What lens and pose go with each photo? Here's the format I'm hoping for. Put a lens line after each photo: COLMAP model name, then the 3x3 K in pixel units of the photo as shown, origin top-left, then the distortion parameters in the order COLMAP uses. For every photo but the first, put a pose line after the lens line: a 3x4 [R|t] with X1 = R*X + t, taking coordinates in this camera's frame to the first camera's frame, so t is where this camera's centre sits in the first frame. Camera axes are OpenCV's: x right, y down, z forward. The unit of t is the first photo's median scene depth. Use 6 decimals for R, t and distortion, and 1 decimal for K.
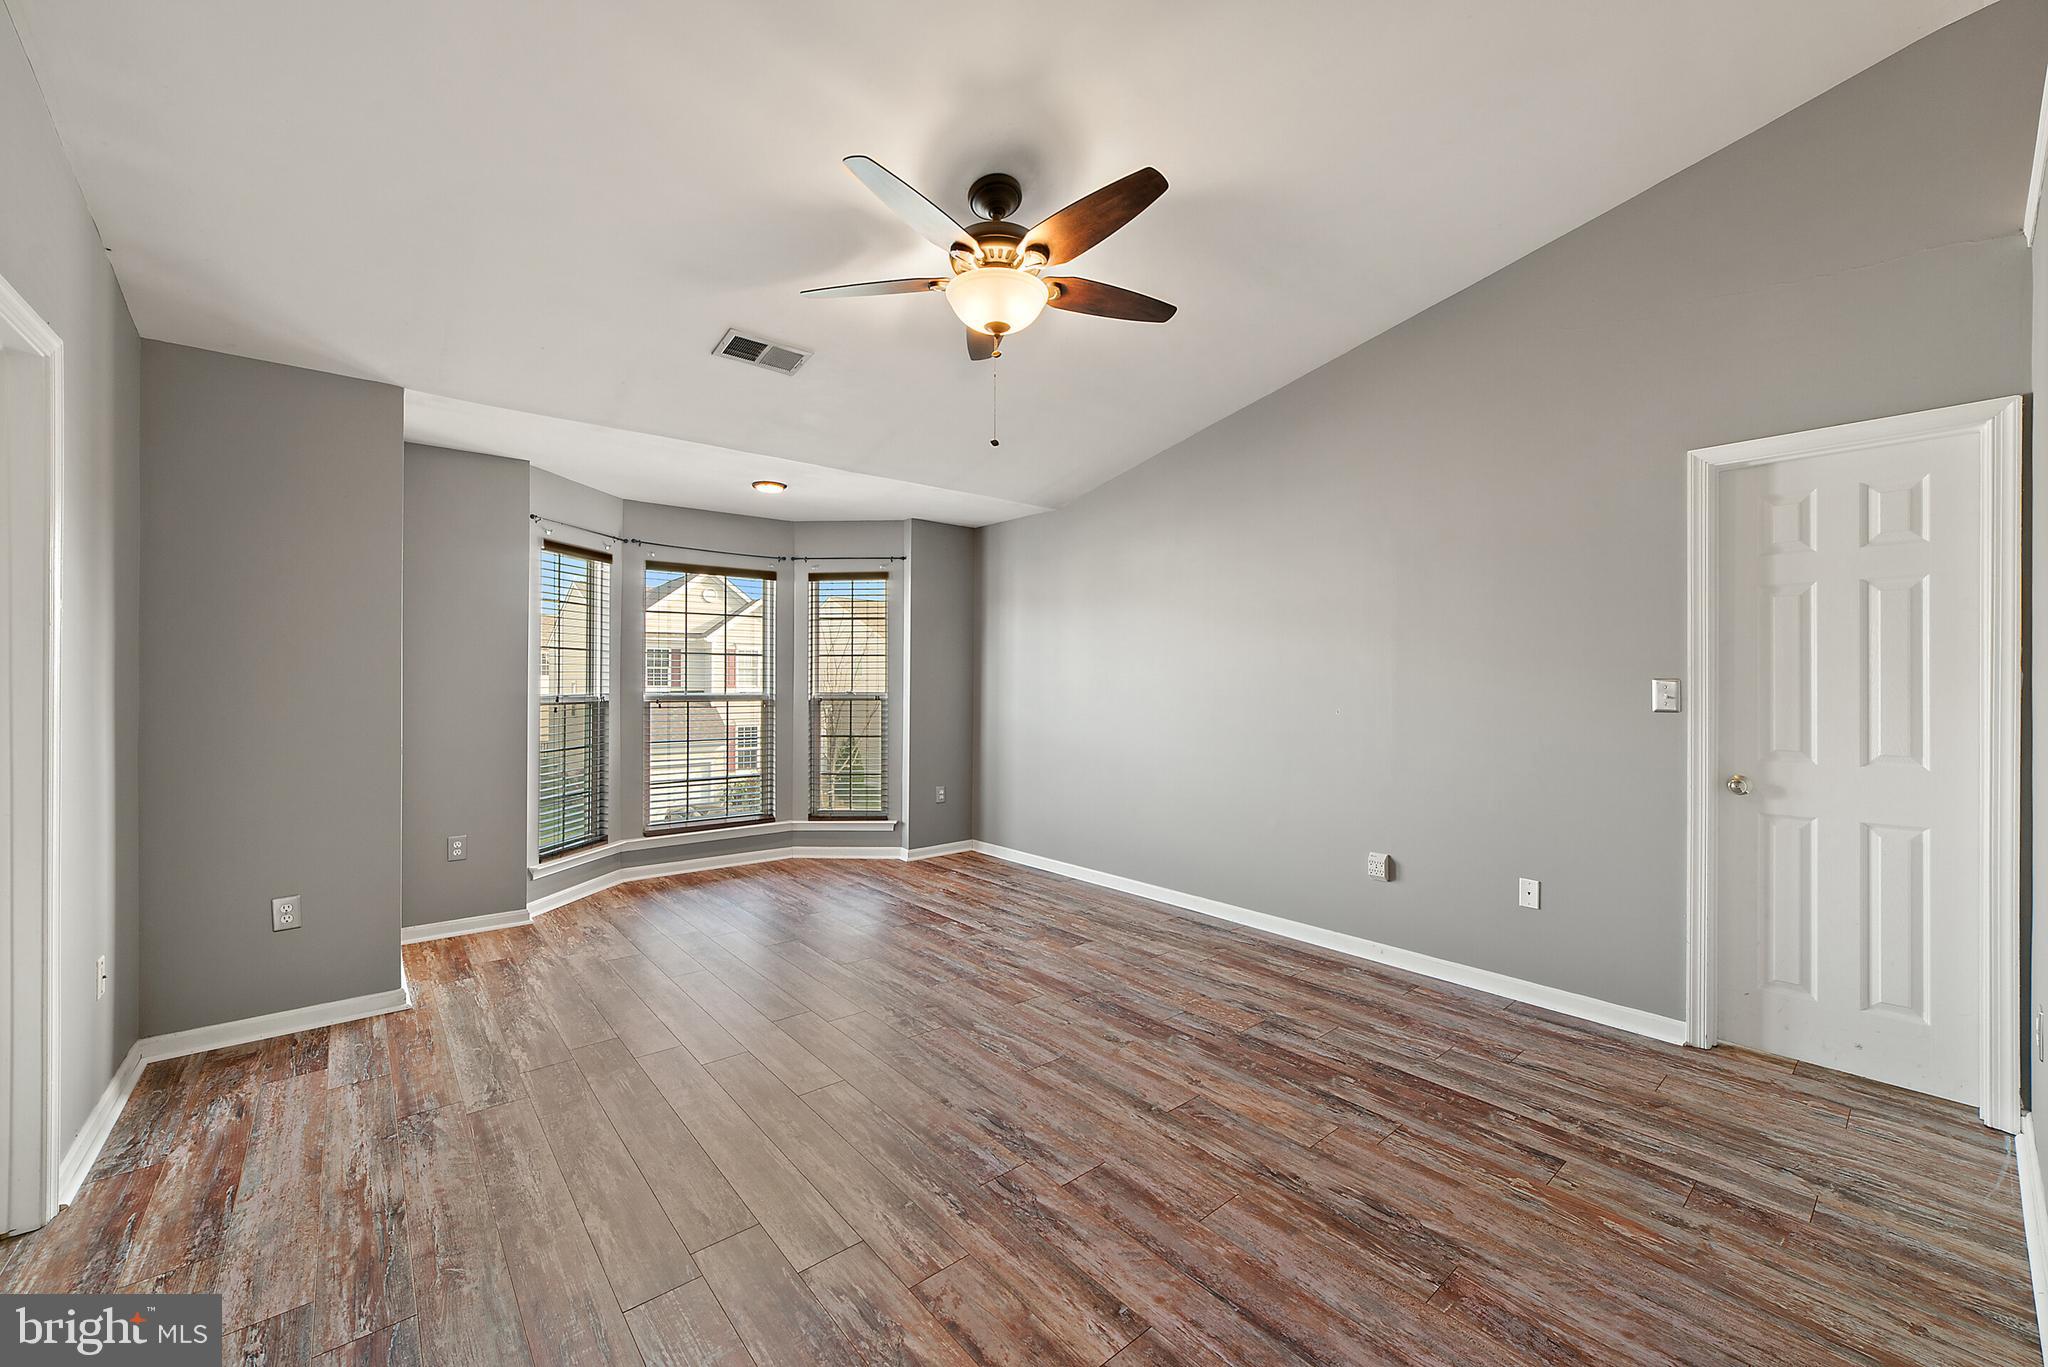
lens RADIAL K [[792.4, 0, 1024.0], [0, 792.4, 683.5], [0, 0, 1]] dist [-0.017949, 0.000538]
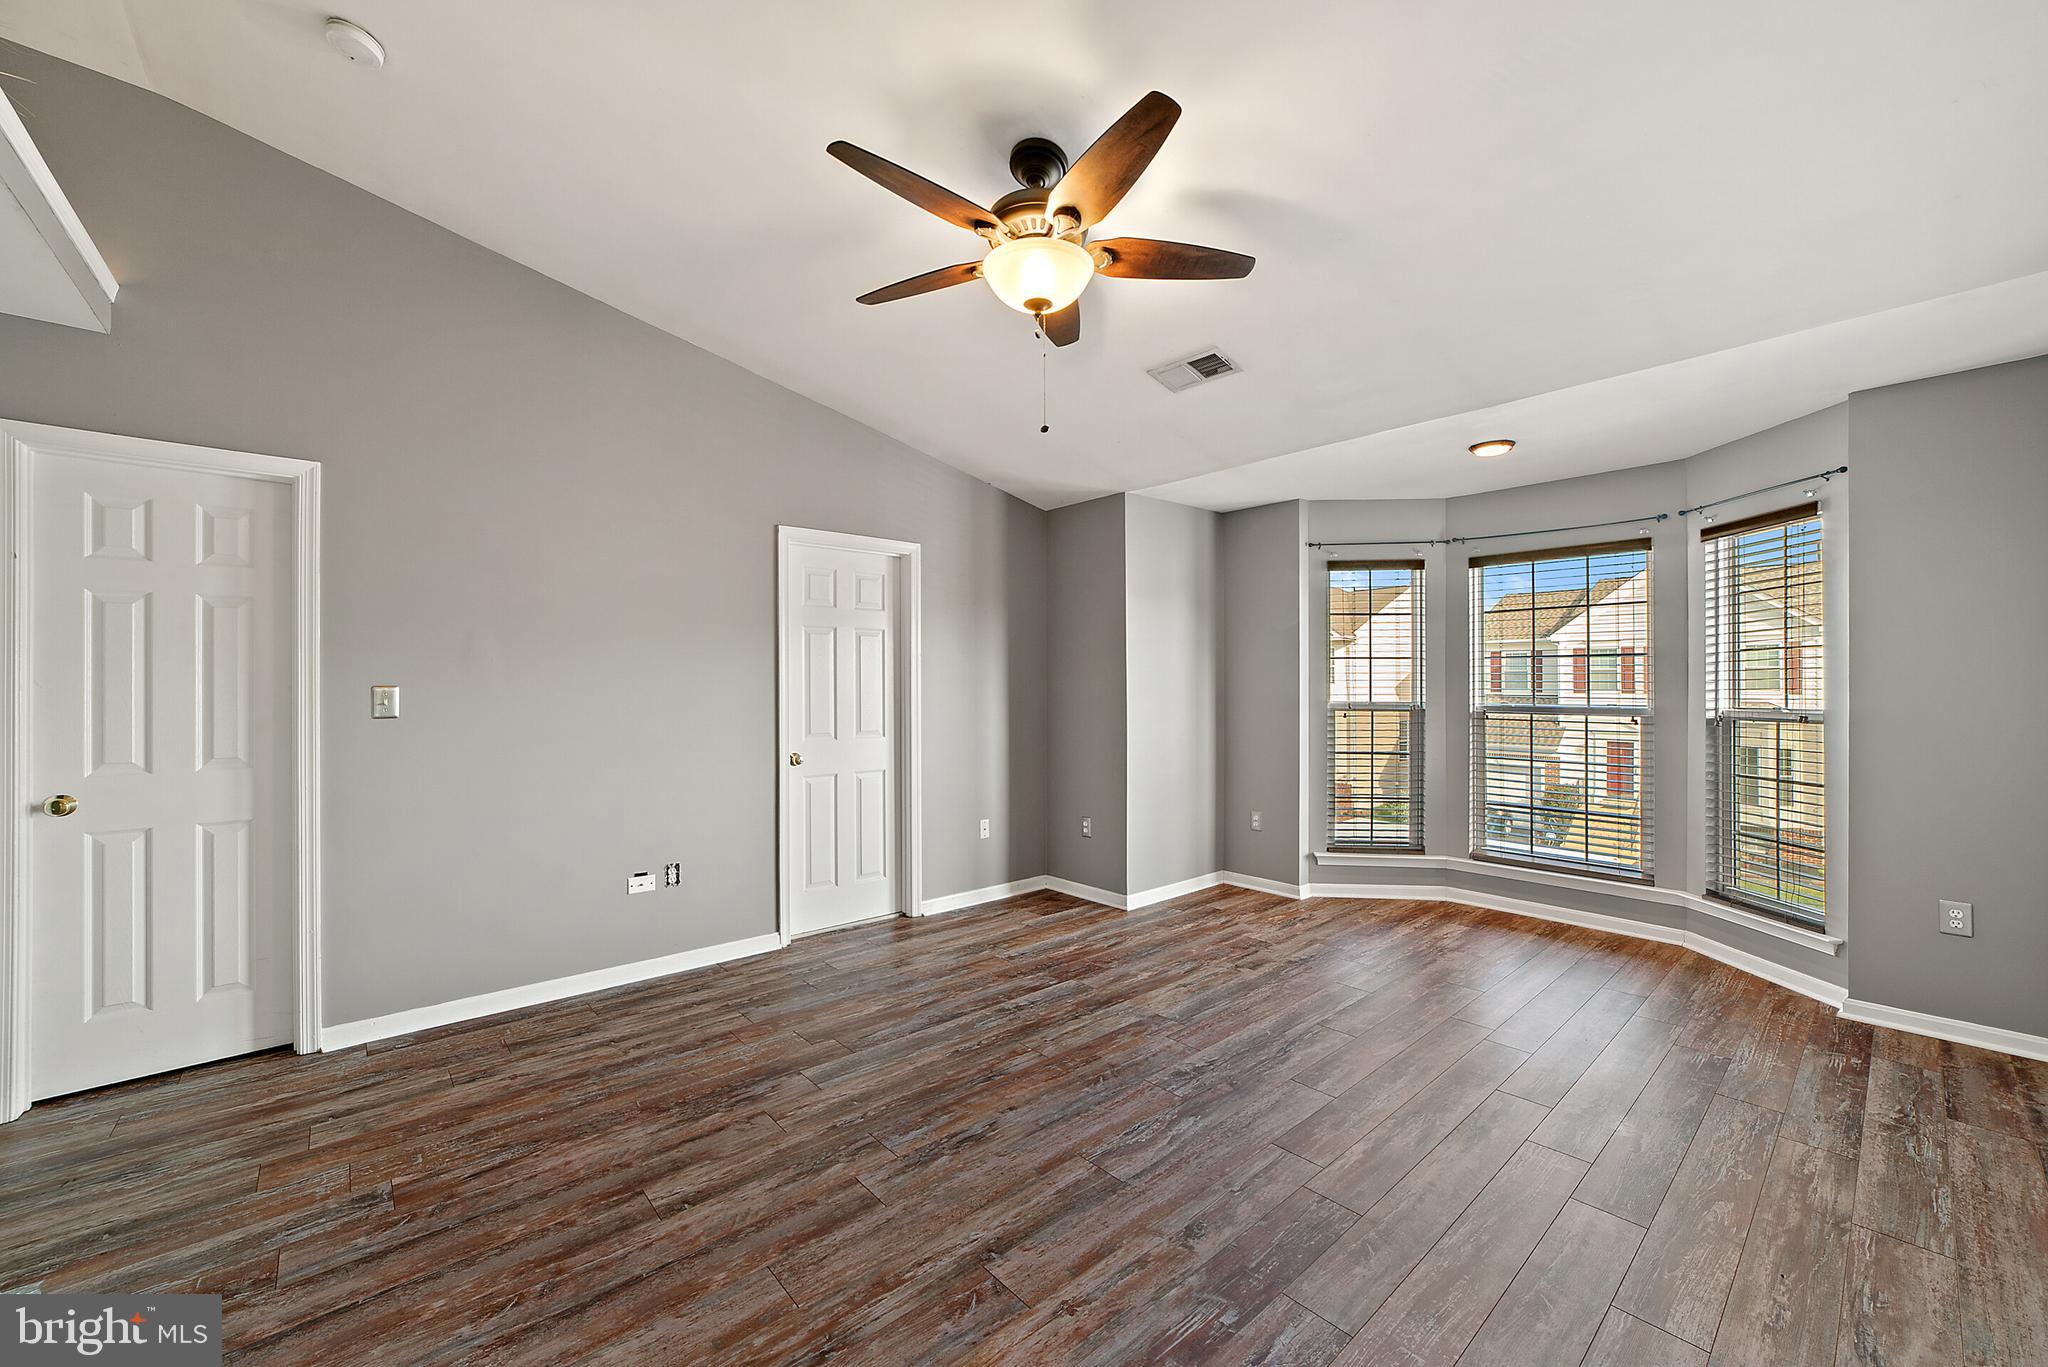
lens RADIAL K [[792.4, 0, 1024.0], [0, 792.4, 683.5], [0, 0, 1]] dist [-0.017949, 0.000538]
pose [[0.024308, -0.006259, -0.999685, 0.713726], [-0.006445, 0.999959, -0.006417, 0.000002], [0.999684, 0.006598, 0.024267, 0.784916]]
